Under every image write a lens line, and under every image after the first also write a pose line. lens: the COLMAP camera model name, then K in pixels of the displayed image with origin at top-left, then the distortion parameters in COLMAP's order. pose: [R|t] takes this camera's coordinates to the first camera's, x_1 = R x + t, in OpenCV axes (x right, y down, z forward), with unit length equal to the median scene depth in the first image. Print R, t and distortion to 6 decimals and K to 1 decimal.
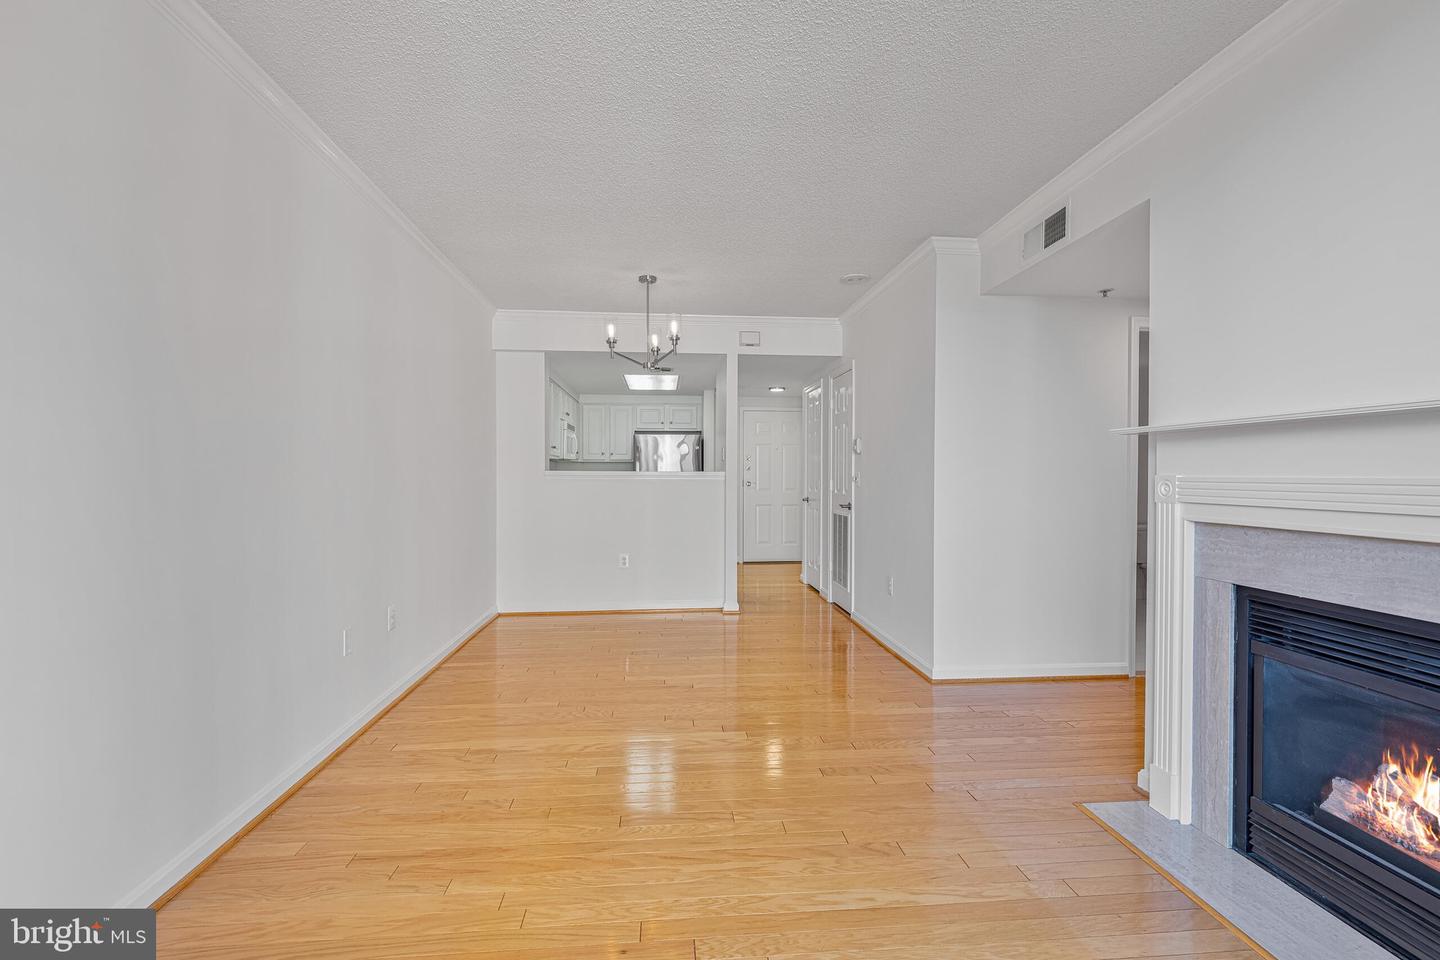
lens RADIAL K [[643.7, 0, 719.6], [0, 643.7, 478.9], [0, 0, 1]] dist [0.008180, -0.004233]
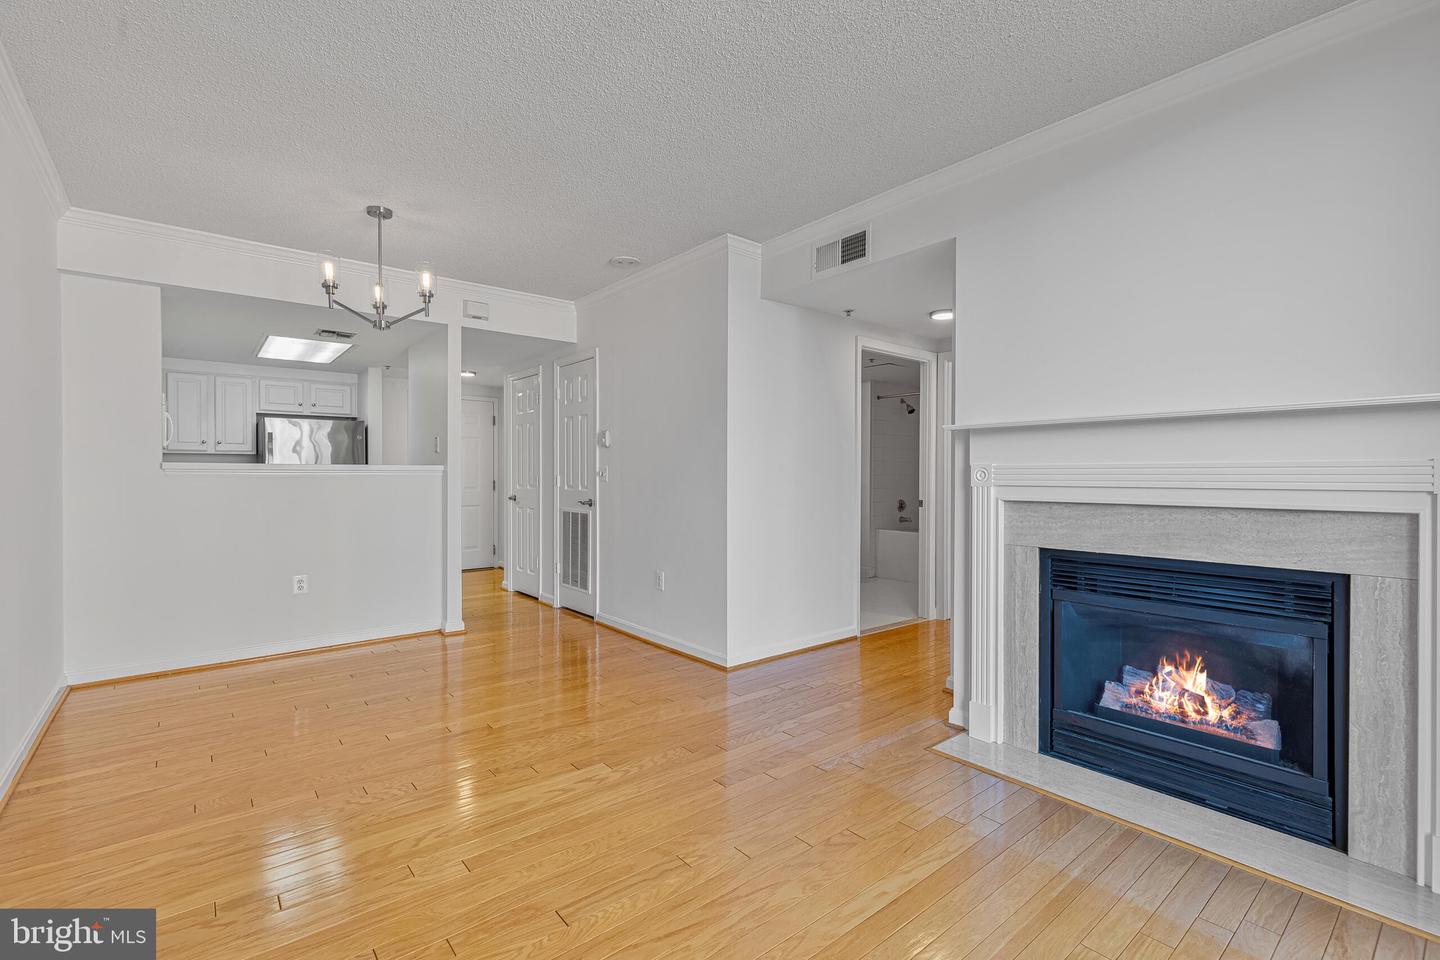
lens RADIAL K [[643.7, 0, 719.6], [0, 643.7, 478.9], [0, 0, 1]] dist [0.008180, -0.004233]
pose [[0.825088, -0.005476, 0.564978, -0.256715], [0.006017, 0.999981, 0.000906, 0.011482], [-0.564973, 0.002652, 0.825105, 0.165551]]
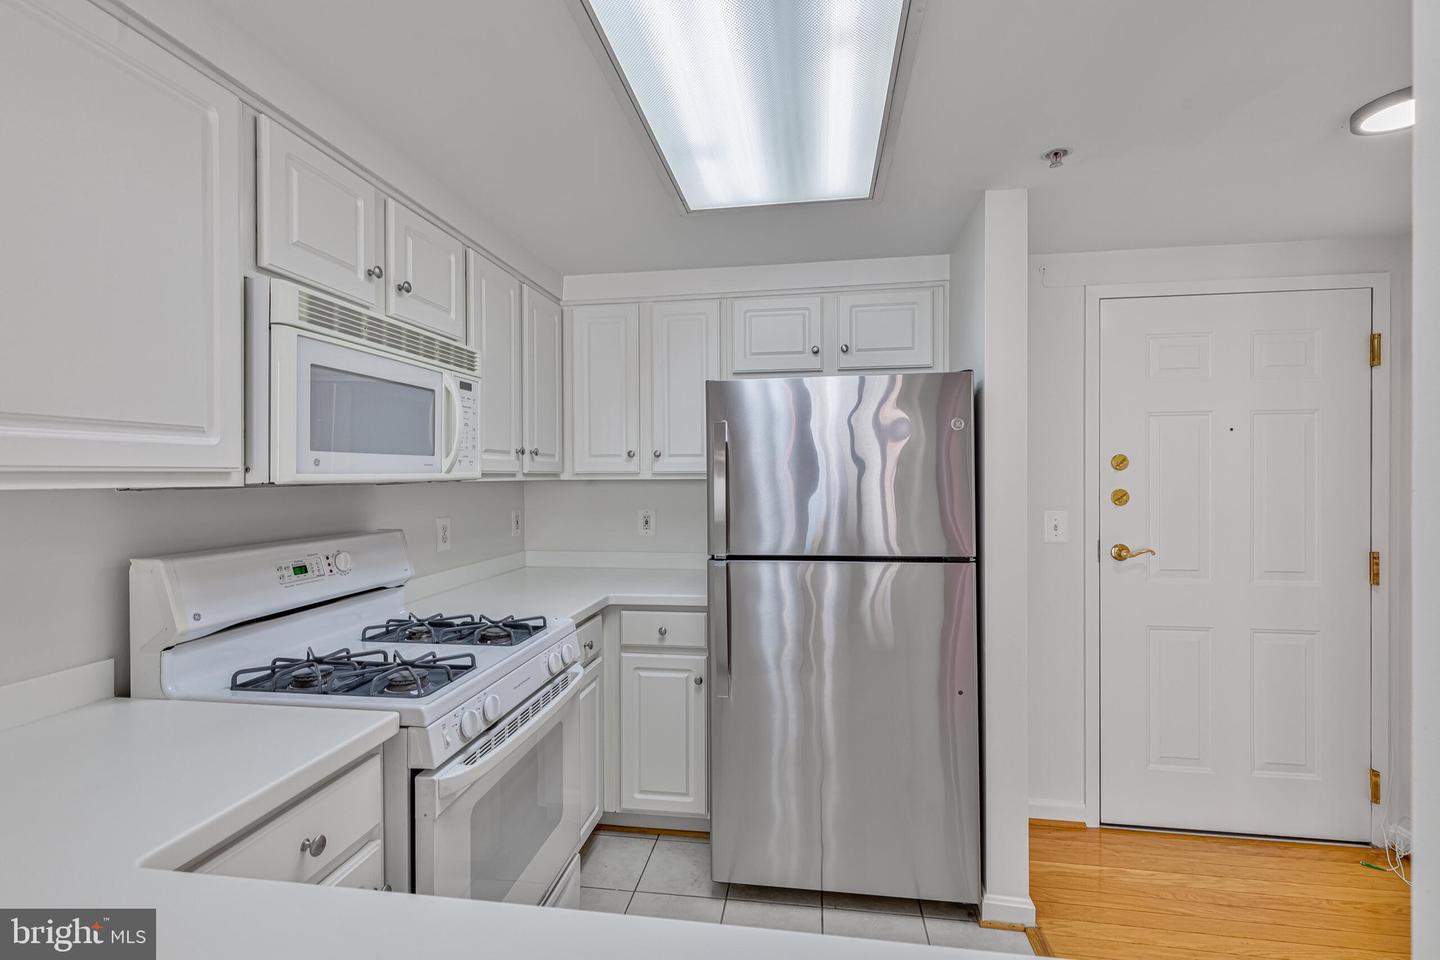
lens RADIAL K [[643.7, 0, 719.6], [0, 643.7, 478.9], [0, 0, 1]] dist [0.008180, -0.004233]
pose [[0.970104, -0.004211, -0.242654, -0.136397], [0.003516, 0.999988, -0.003299, -0.058224], [0.242665, 0.002347, 0.970107, 1.582978]]
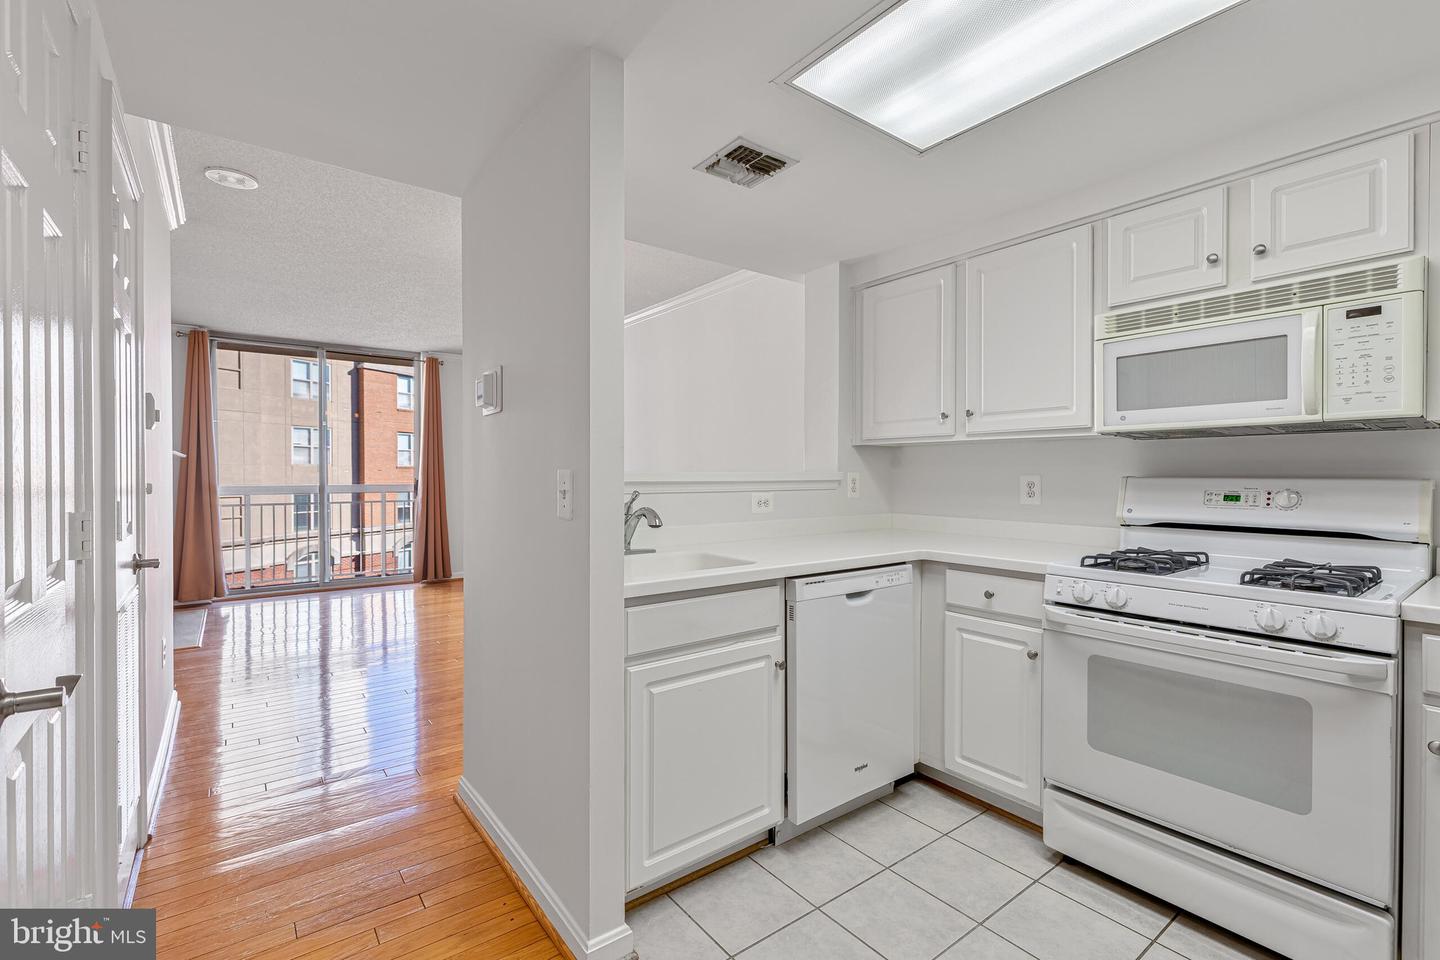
lens RADIAL K [[643.7, 0, 719.6], [0, 643.7, 478.9], [0, 0, 1]] dist [0.008180, -0.004233]
pose [[-0.848188, 0.004674, -0.529674, 0.165252], [-0.004815, 0.999852, 0.016534, -0.023339], [0.529673, 0.016574, -0.848040, 2.178596]]
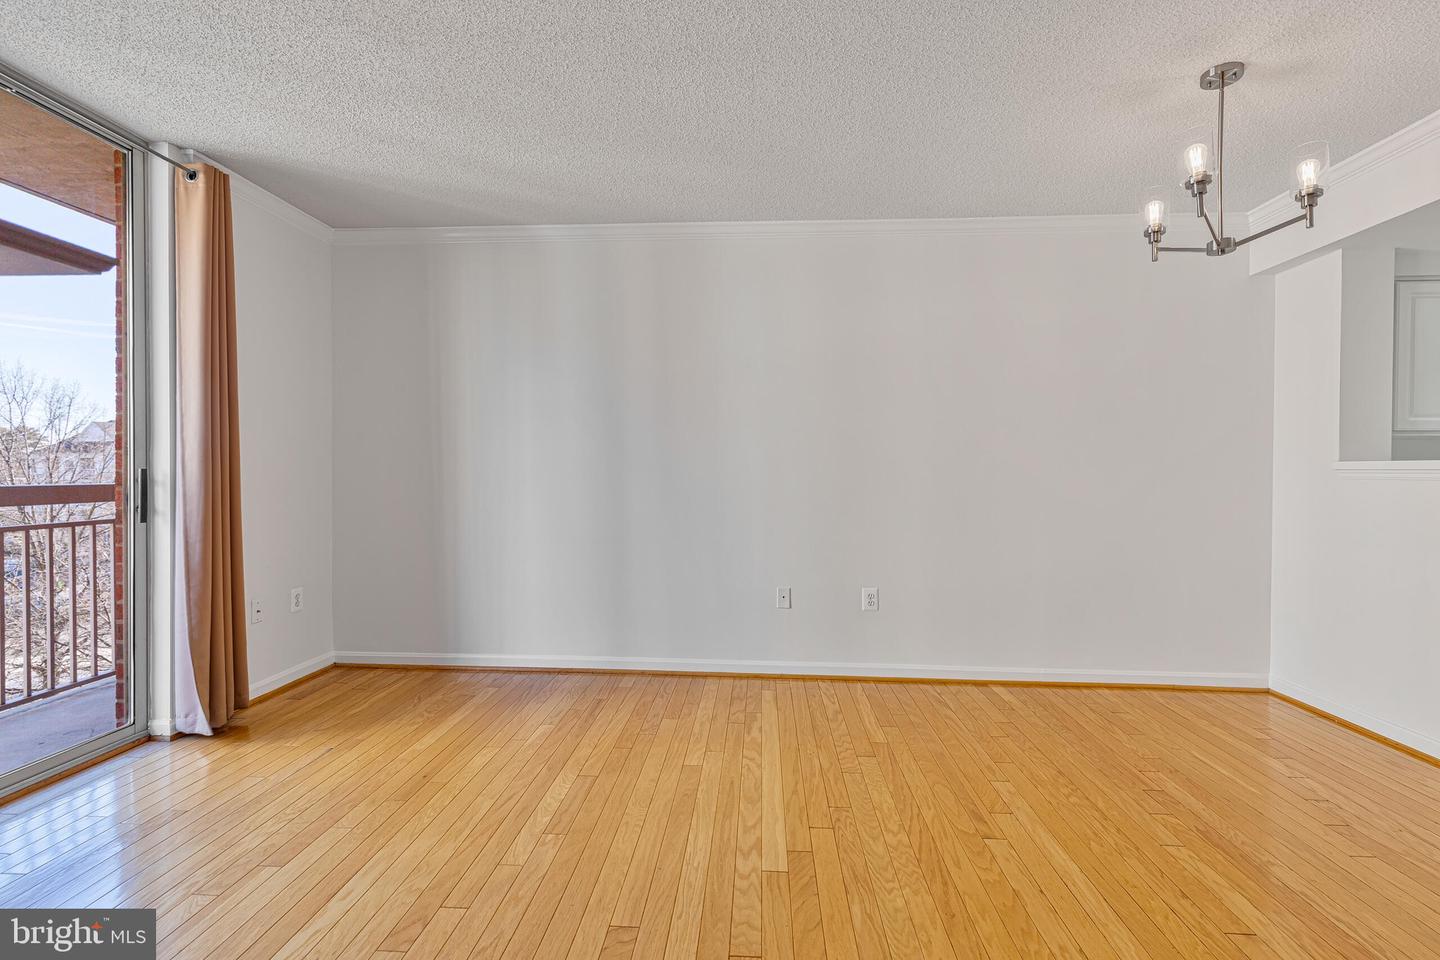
lens RADIAL K [[642.9, 0, 719.2], [0, 642.9, 480.0], [0, 0, 1]] dist [0.007681, 0.000076]
pose [[-0.155075, 0.008093, -0.987869, 0.539395], [-0.013630, 0.999854, 0.010331, 0.007439], [0.987809, 0.015067, -0.154942, 0.836559]]
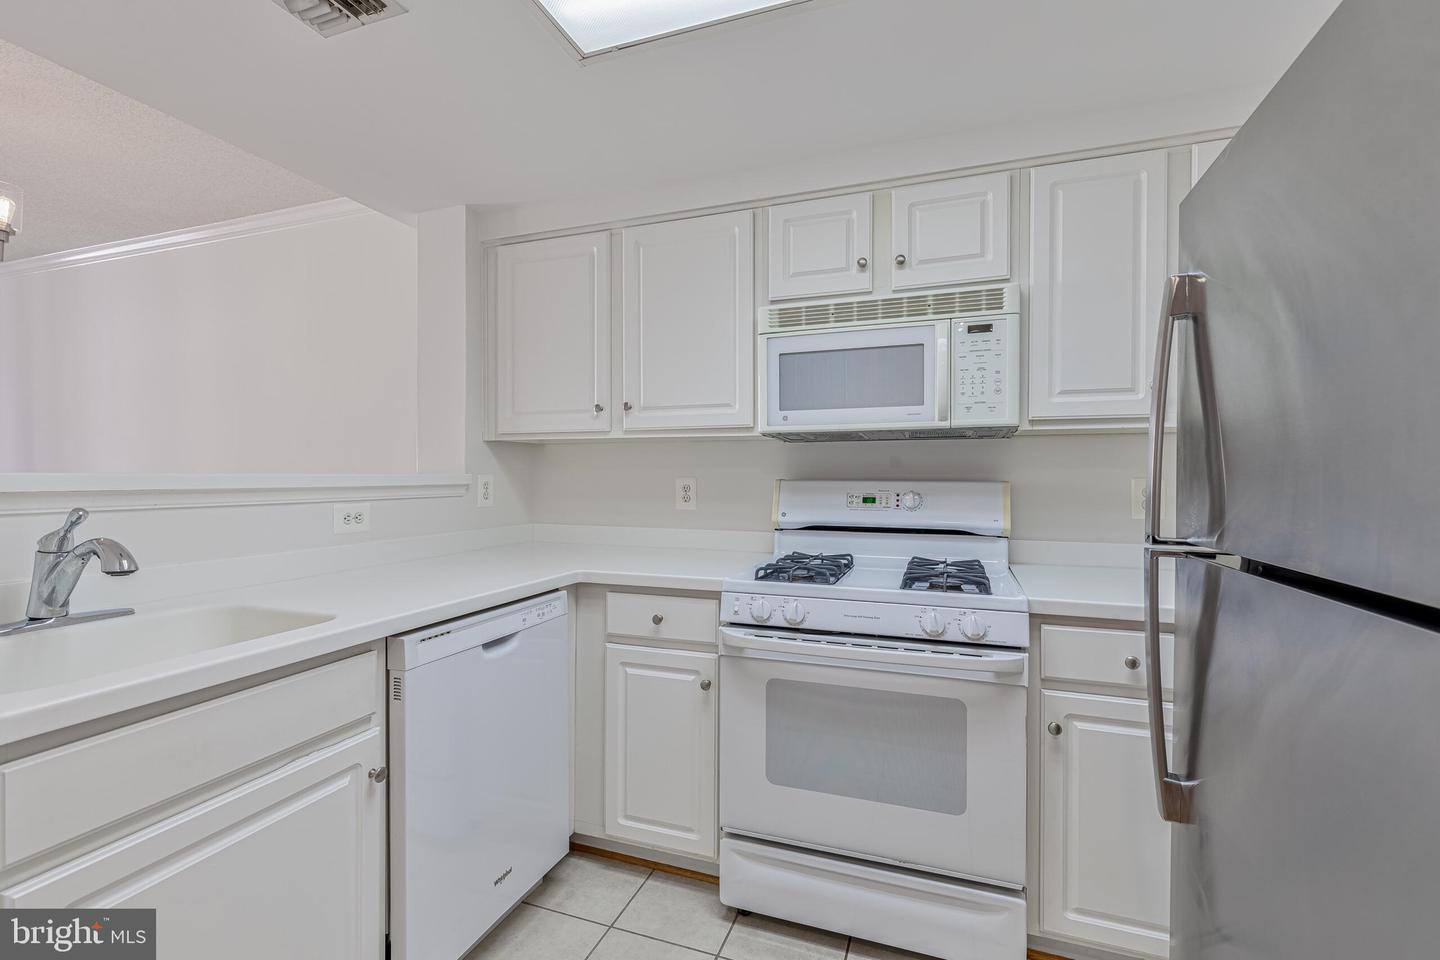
lens RADIAL K [[643.7, 0, 719.6], [0, 643.7, 478.9], [0, 0, 1]] dist [0.008180, -0.004233]
pose [[-0.428575, 0.004080, -0.903497, 0.072131], [-0.009489, 0.999914, 0.009017, -0.022665], [0.903456, 0.012438, -0.428500, 2.064451]]
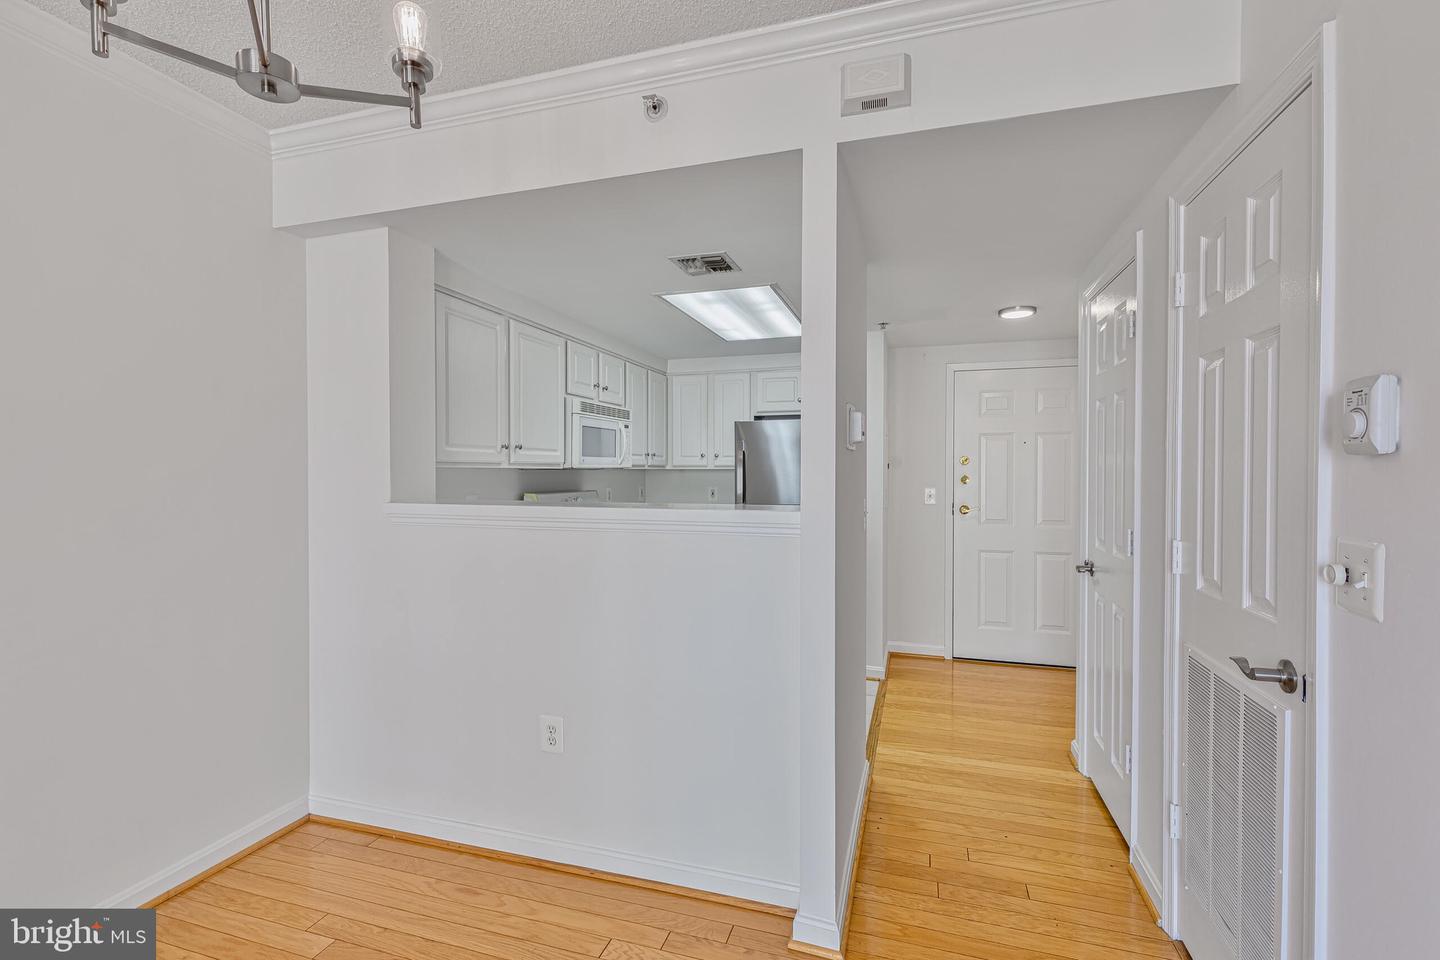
lens RADIAL K [[639.4, 0, 724.9], [0, 639.4, 478.6], [0, 0, 1]] dist [-0.000125, 0.000134]
pose [[0.926366, 0.003151, -0.376611, 0.143114], [-0.002023, 0.999992, 0.003391, -0.044851], [0.376618, -0.002379, 0.926365, 1.028798]]
